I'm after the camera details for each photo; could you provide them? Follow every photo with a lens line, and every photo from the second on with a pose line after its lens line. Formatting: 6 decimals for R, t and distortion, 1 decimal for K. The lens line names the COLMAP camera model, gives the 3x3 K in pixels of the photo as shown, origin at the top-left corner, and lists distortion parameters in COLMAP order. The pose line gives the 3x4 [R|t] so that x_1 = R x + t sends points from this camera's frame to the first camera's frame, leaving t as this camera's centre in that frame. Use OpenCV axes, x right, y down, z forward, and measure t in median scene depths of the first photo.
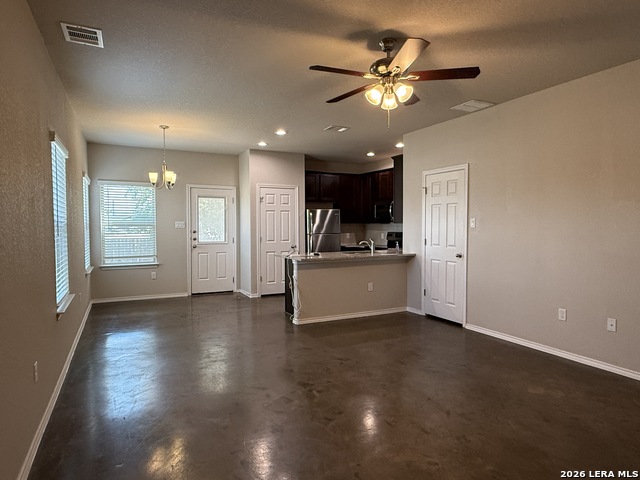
lens RADIAL K [[390.3, 0, 318.7], [0, 390.3, 241.3], [0, 0, 1]] dist [0.006619, 0.000500]
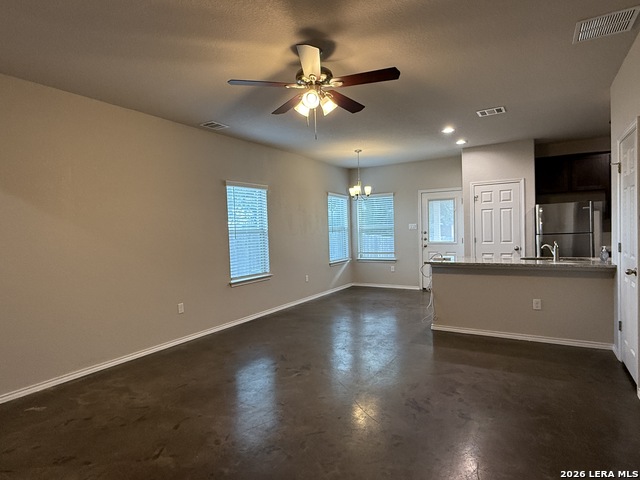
lens RADIAL K [[361.2, 0, 321.7], [0, 361.2, 242.8], [0, 0, 1]] dist [0.008176, -0.000214]
pose [[0.530994, 0.014571, -0.847250, 0.411753], [-0.004649, 0.999887, 0.014282, -0.009434], [0.847363, -0.003645, 0.531002, 0.214884]]
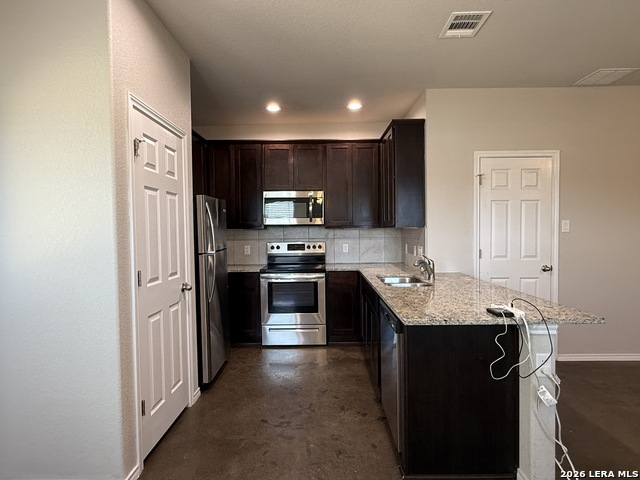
lens RADIAL K [[361.2, 0, 319.2], [0, 361.2, 239.7], [0, 0, 1]] dist [0.008176, -0.000214]
pose [[0.461238, -0.023538, 0.886964, -0.338860], [0.045877, 0.998944, 0.002652, -0.030530], [-0.886090, 0.039468, 0.461830, 0.762144]]
